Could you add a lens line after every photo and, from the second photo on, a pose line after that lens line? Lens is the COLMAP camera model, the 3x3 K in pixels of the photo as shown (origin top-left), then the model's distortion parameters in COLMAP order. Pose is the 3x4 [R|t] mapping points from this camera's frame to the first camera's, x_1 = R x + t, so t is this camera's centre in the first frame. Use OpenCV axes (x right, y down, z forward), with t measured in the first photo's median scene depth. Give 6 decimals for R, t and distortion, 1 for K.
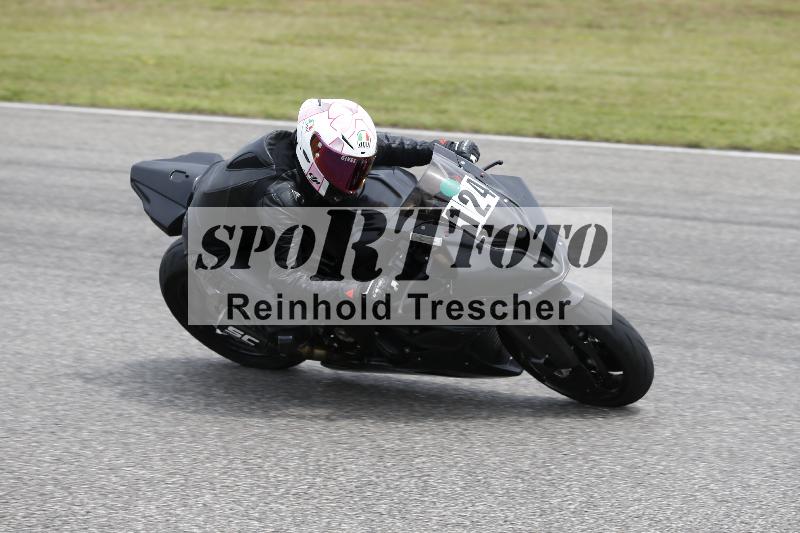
lens RADIAL K [[4525.0, 0, 404.0], [0, 4525.0, 269.9], [0, 0, 1]] dist [1.771637, 0.000000]
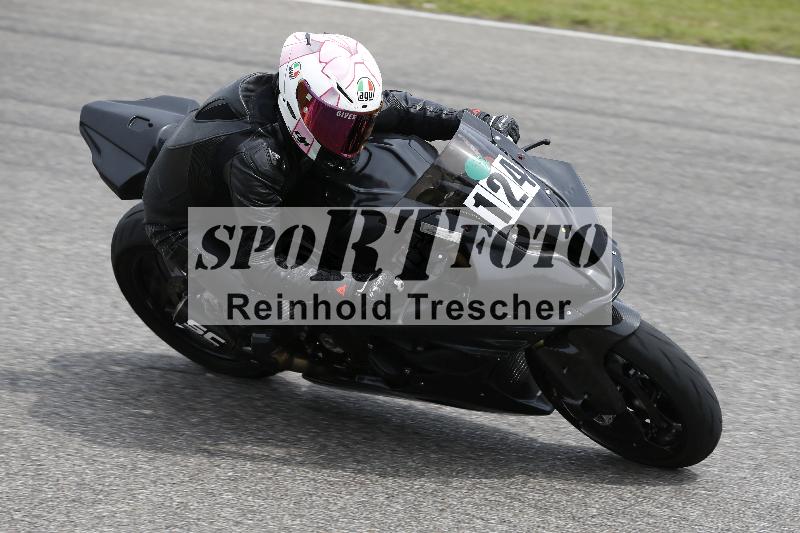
lens RADIAL K [[4249.2, 0, 401.8], [0, 4249.2, 264.9], [0, 0, 1]] dist [2.031396, 0.000000]
pose [[0.995747, 0.088884, -0.024233, 0.015891], [-0.088777, 0.996037, 0.005467, -0.004473], [0.024623, -0.003293, 0.999691, 0.265106]]
